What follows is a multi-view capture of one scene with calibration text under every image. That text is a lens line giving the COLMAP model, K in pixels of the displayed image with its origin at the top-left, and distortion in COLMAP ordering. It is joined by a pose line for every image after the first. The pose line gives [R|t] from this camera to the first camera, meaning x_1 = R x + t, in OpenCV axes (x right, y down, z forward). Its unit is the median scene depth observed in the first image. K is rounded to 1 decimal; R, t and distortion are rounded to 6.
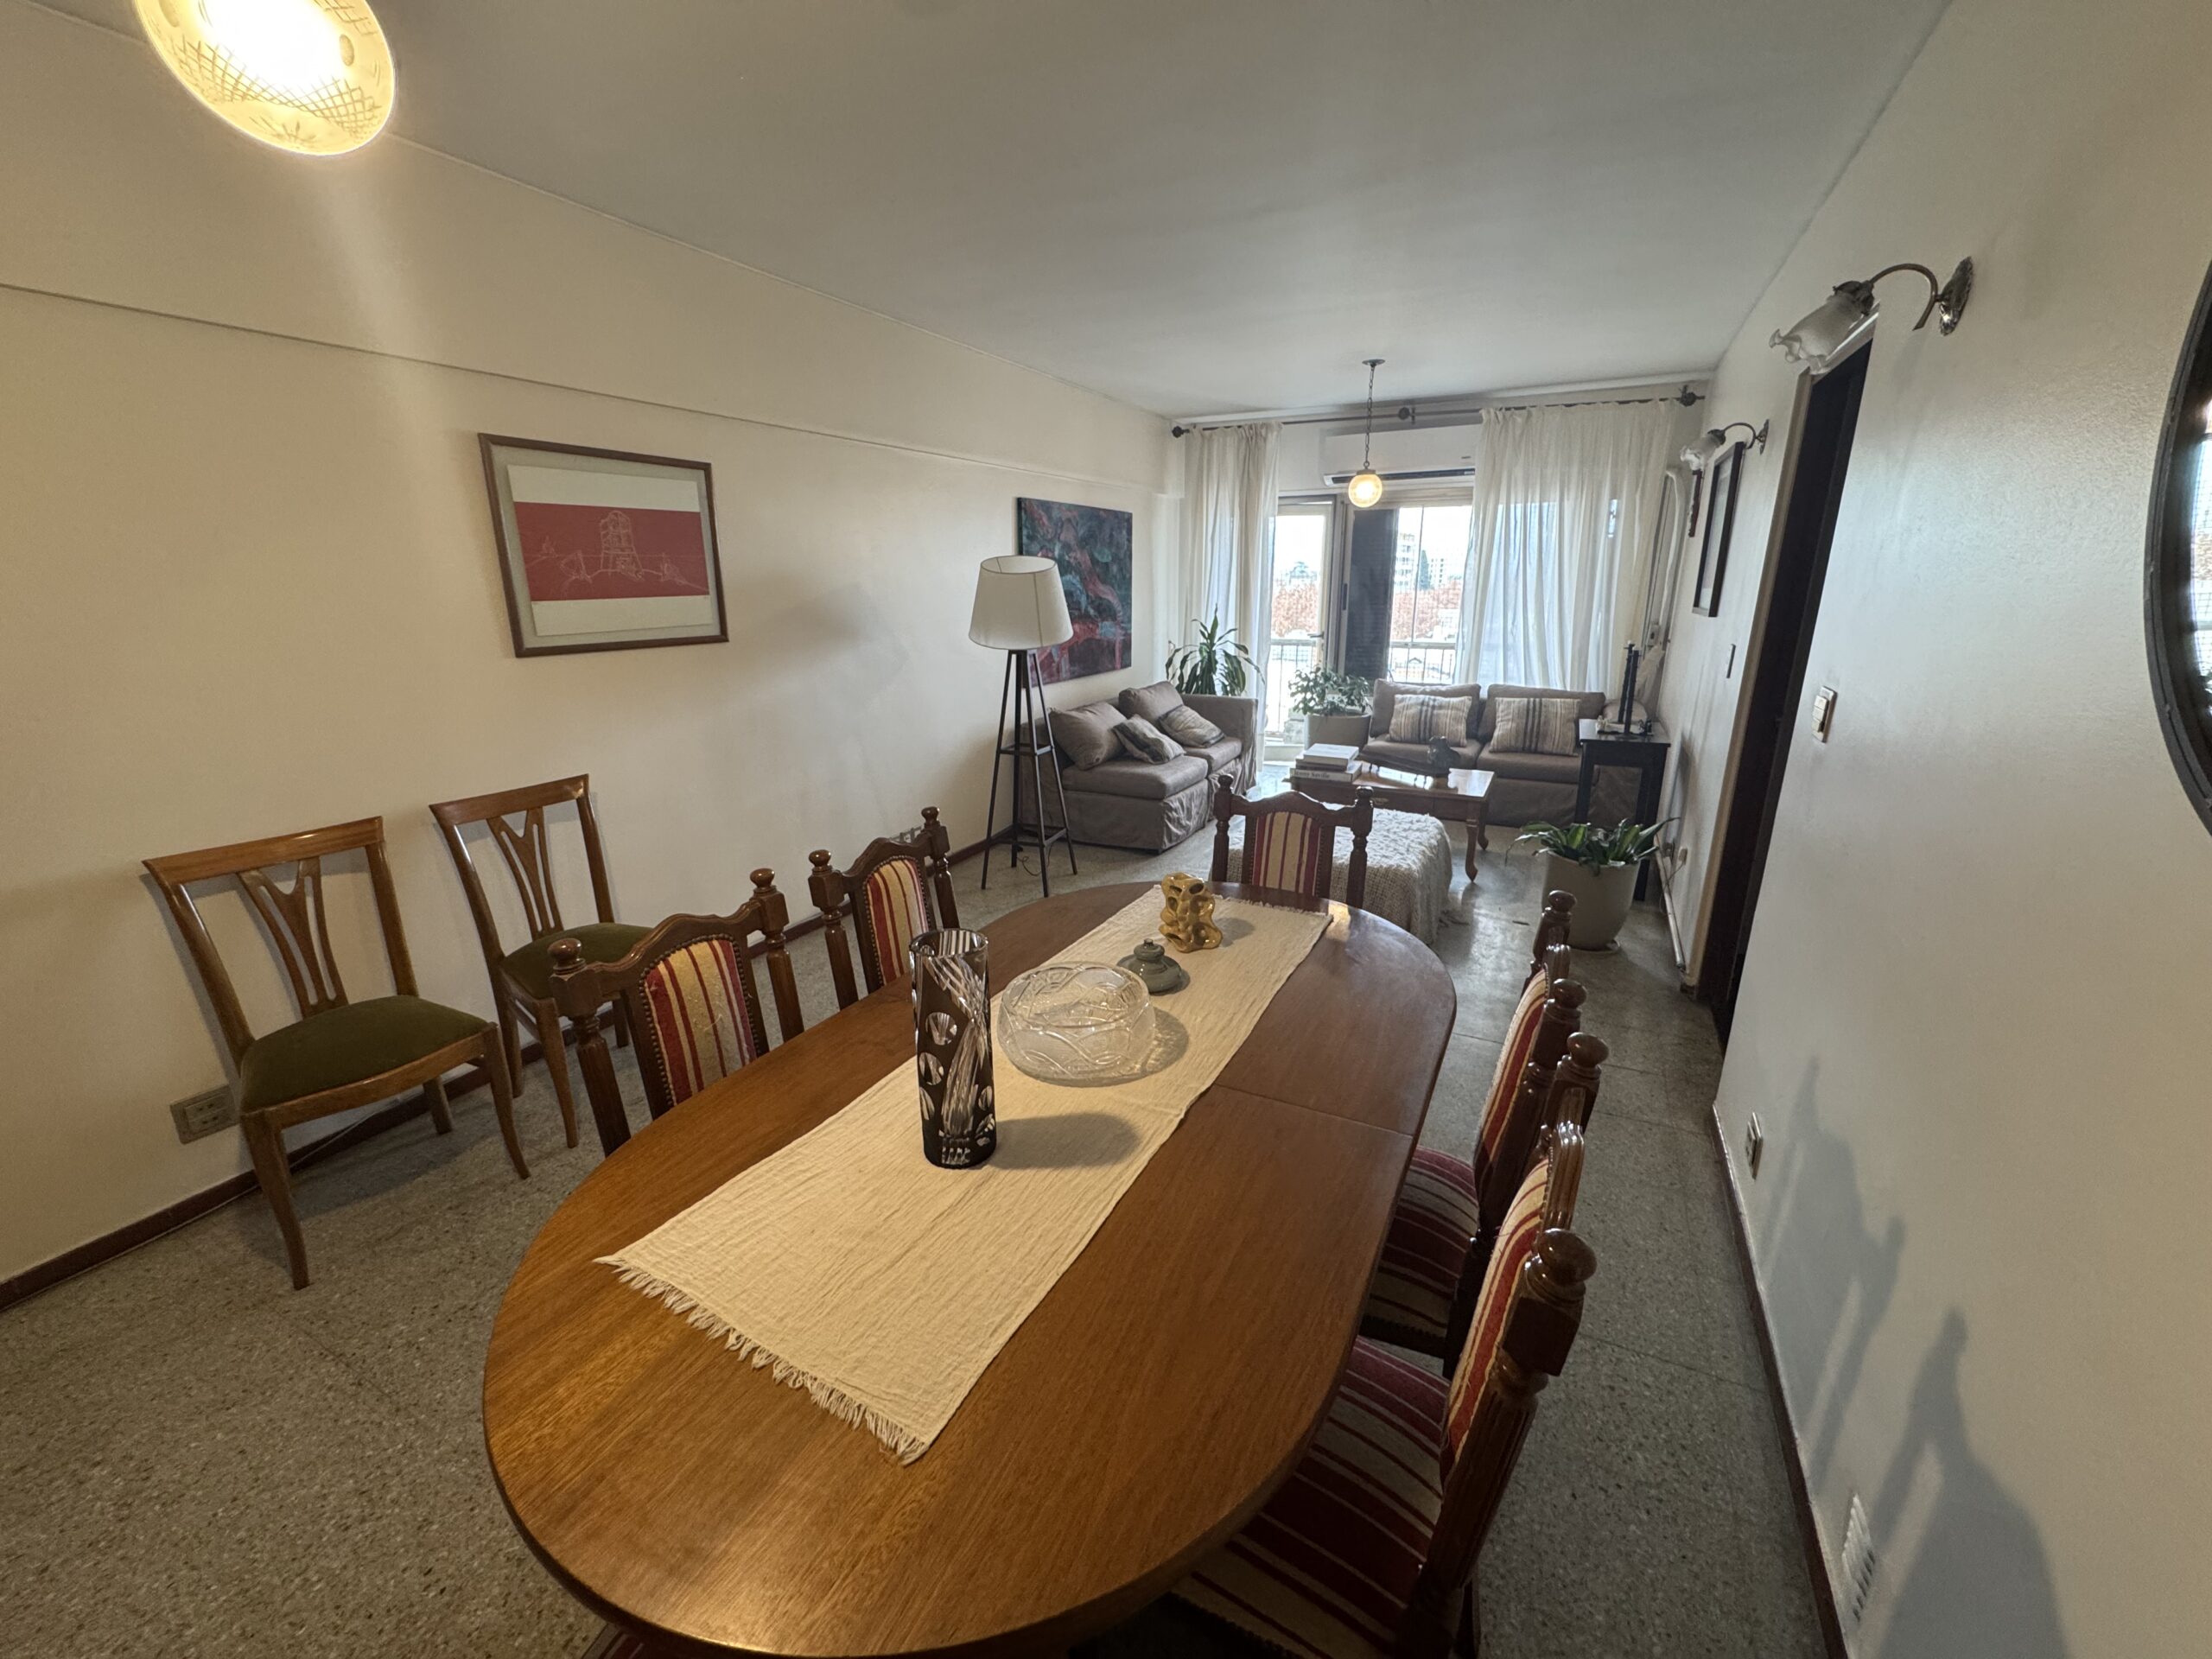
lens RADIAL K [[882.0, 0, 1113.5], [0, 882.0, 830.7], [0, 0, 1]] dist [-0.003497, 0.000900]
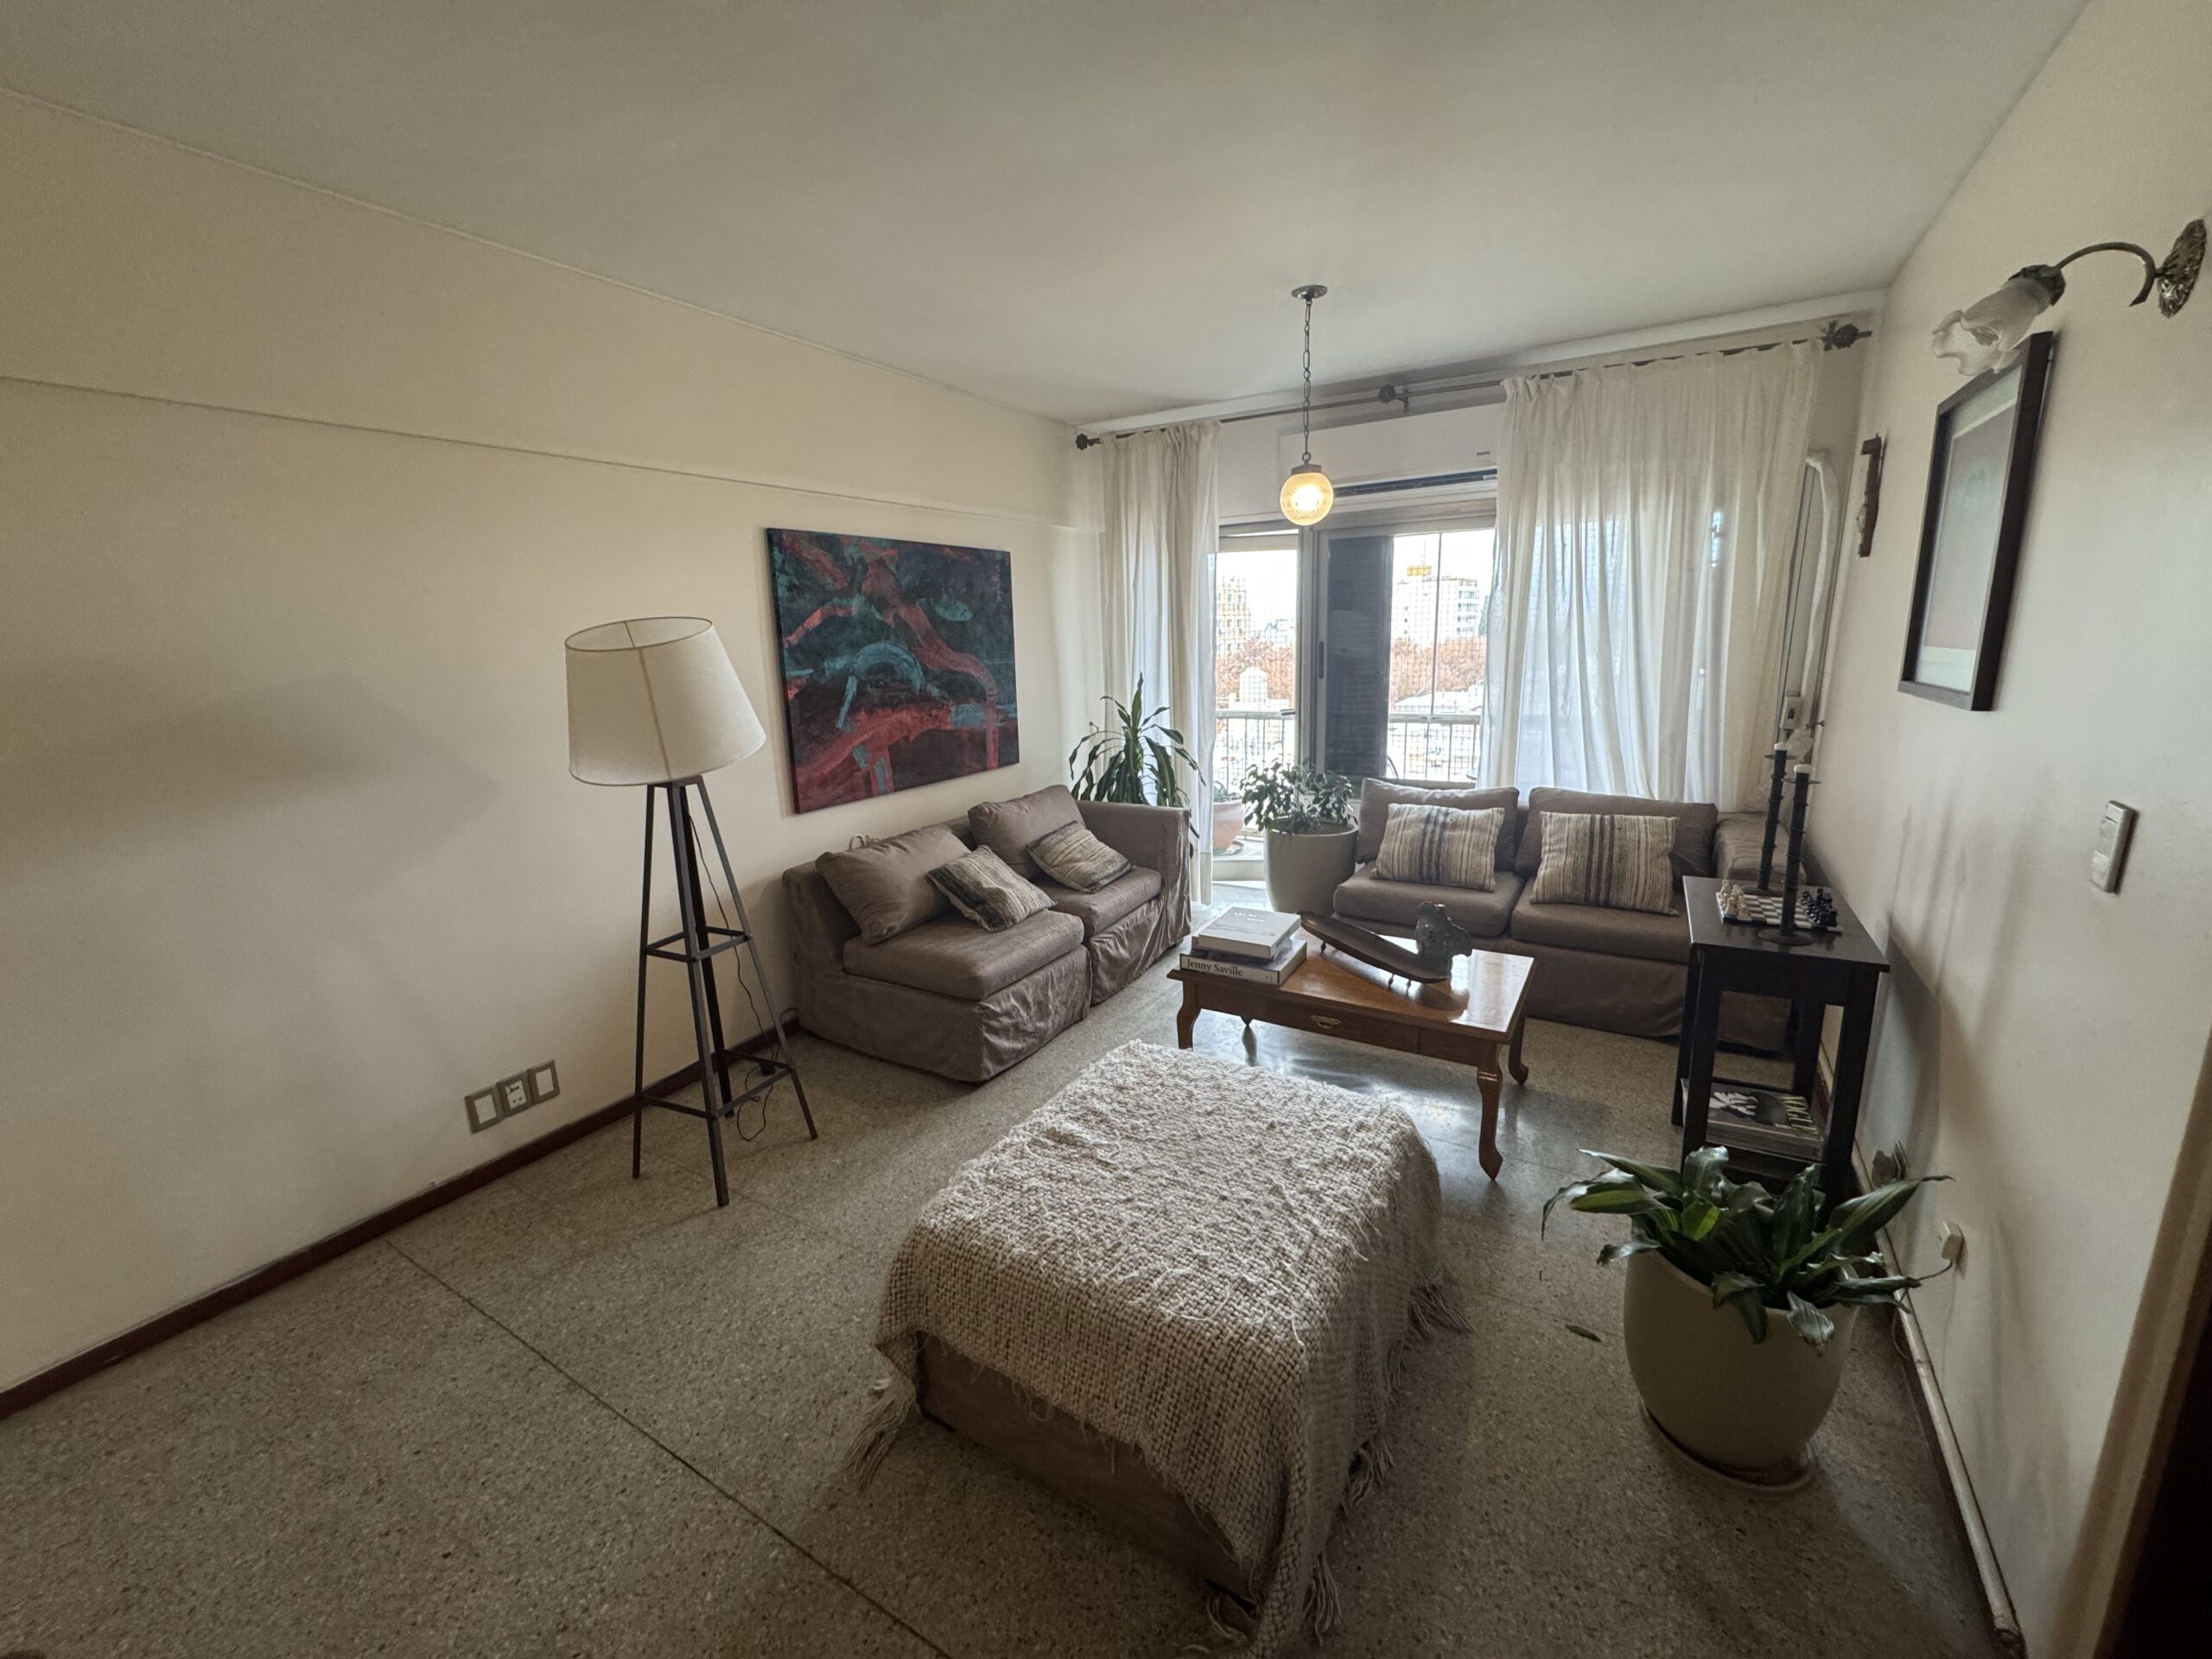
lens RADIAL K [[882.0, 0, 1114.6], [0, 882.0, 831.0], [0, 0, 1]] dist [-0.003497, 0.000900]
pose [[0.997524, -0.007487, -0.069926, 0.177380], [0.003490, 0.998362, -0.057107, -0.107995], [0.070239, 0.056721, 0.995916, 0.354858]]
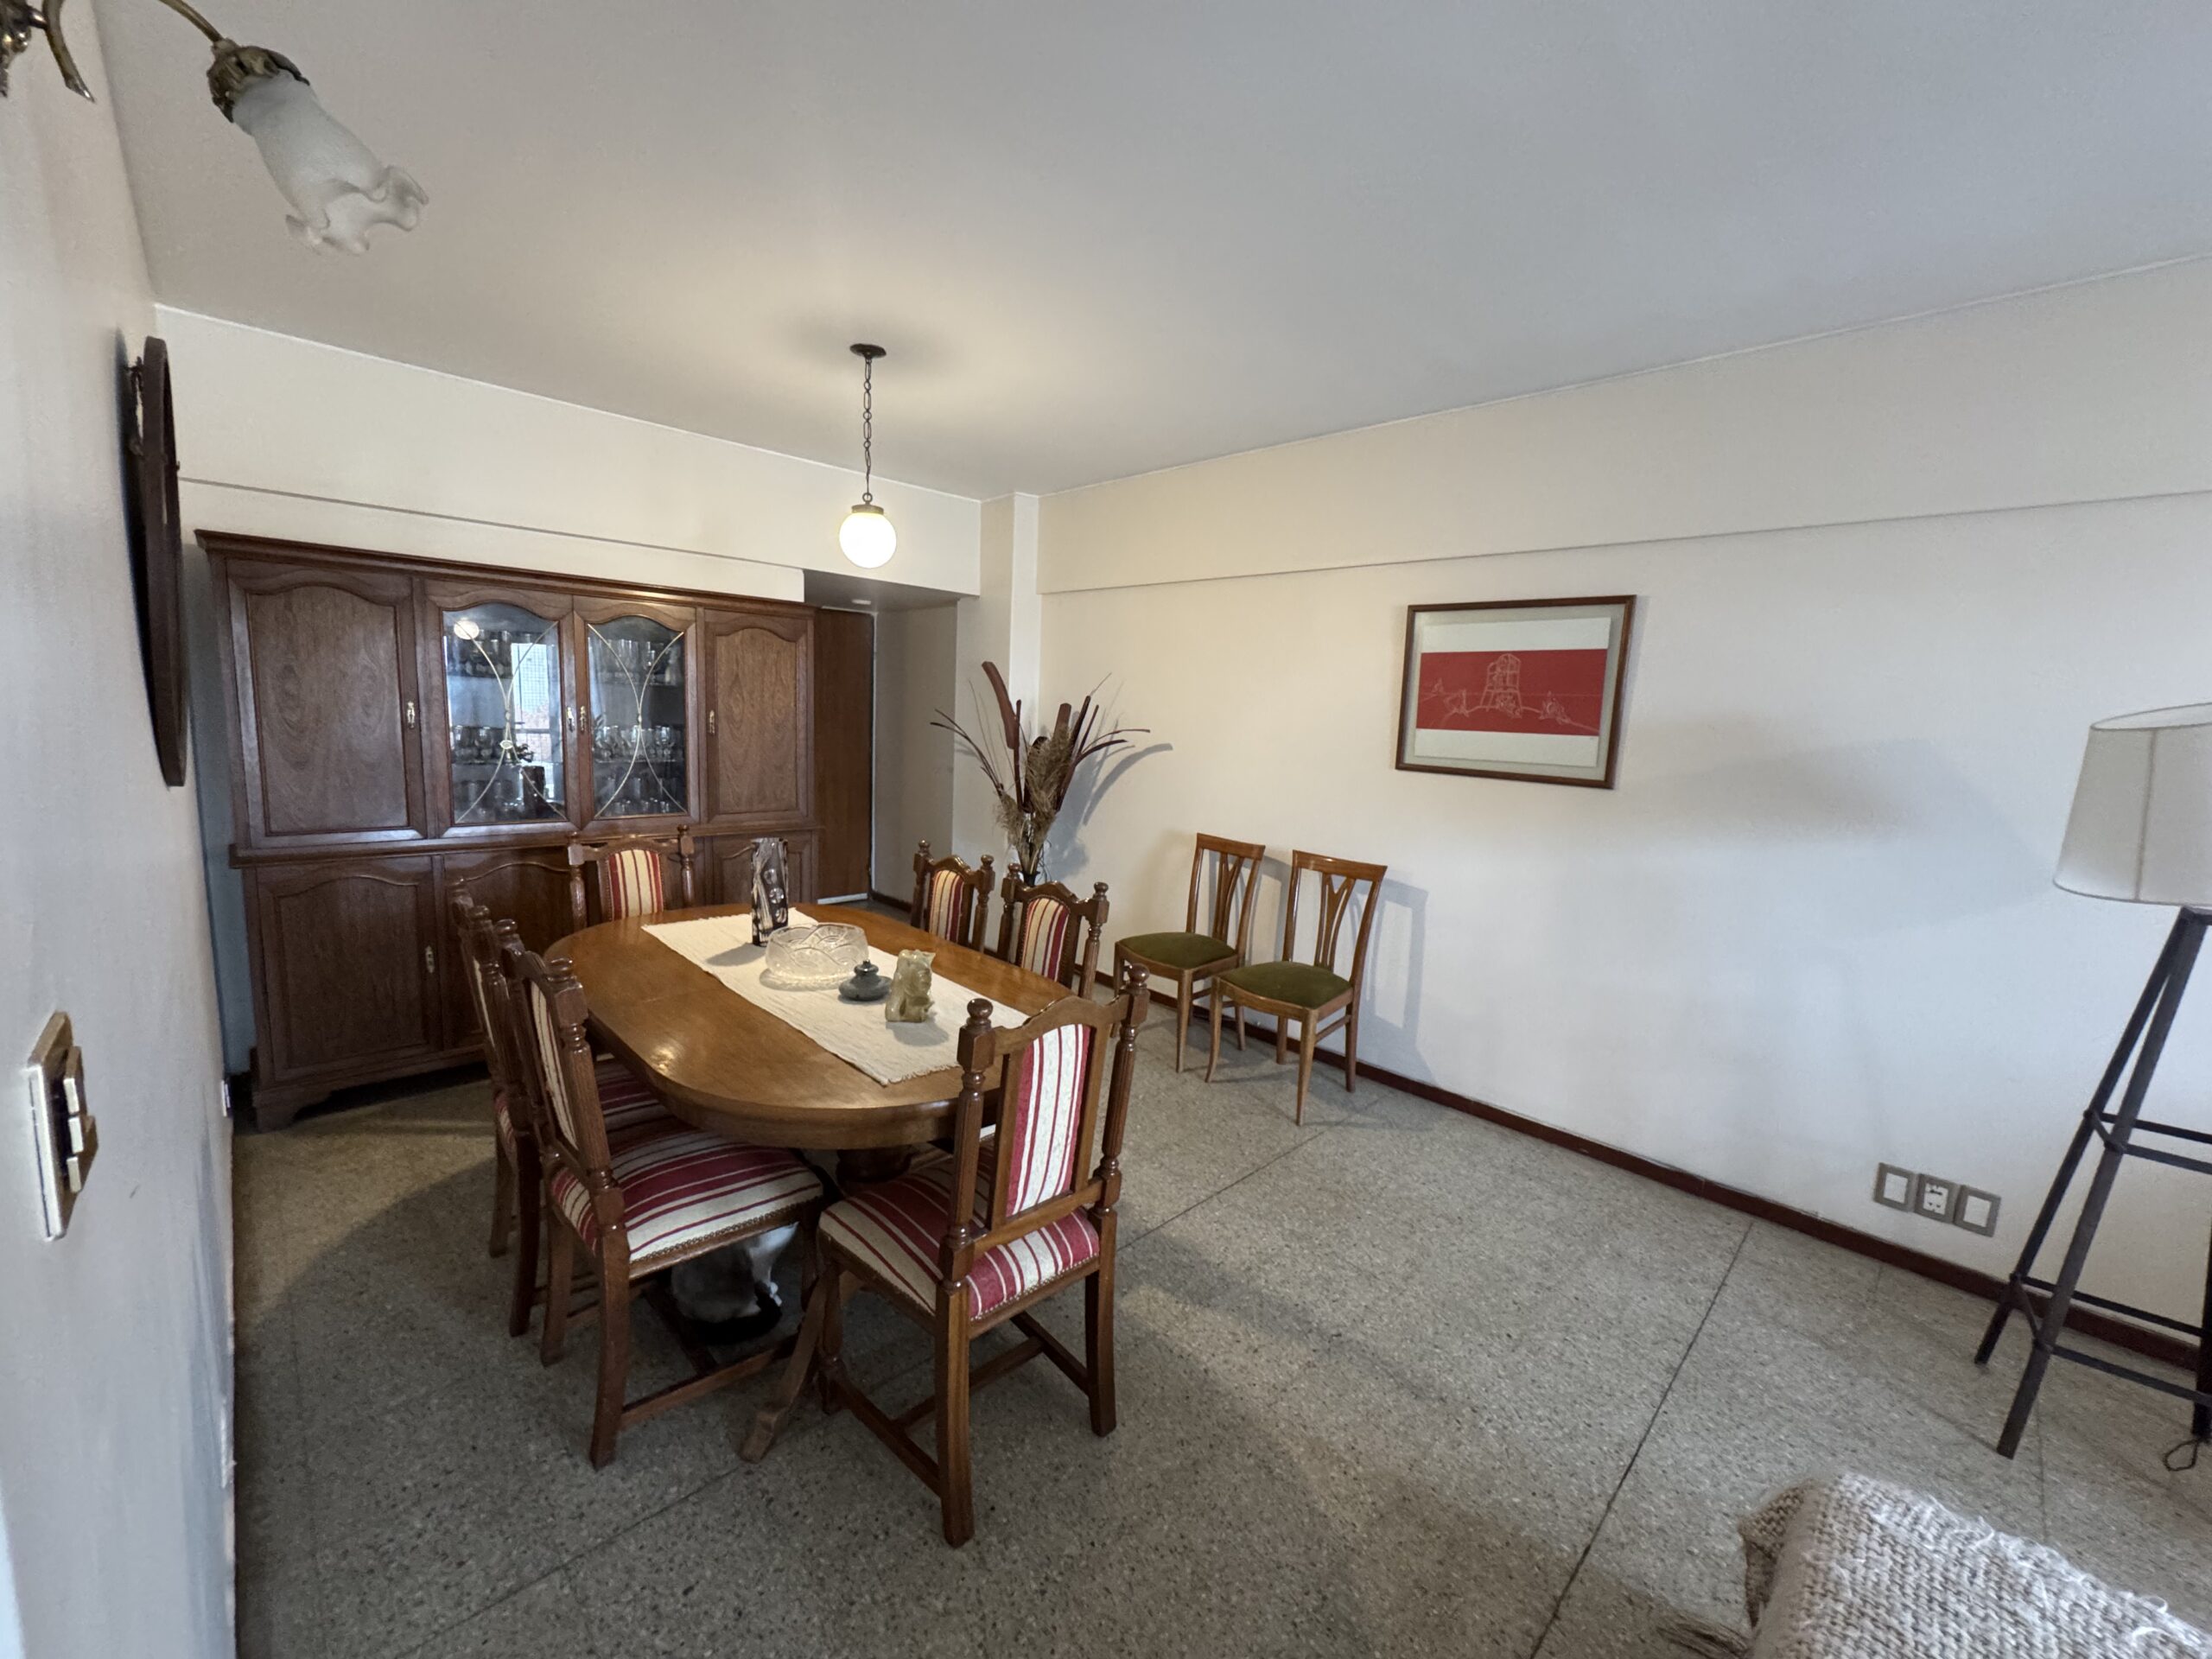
lens RADIAL K [[882.0, 0, 1098.6], [0, 882.0, 826.8], [0, 0, 1]] dist [-0.003497, 0.000900]
pose [[-0.314921, 0.124178, -0.940959, 0.351128], [-0.302110, 0.926724, 0.223410, -0.139737], [0.899752, 0.354630, -0.254330, 0.489892]]
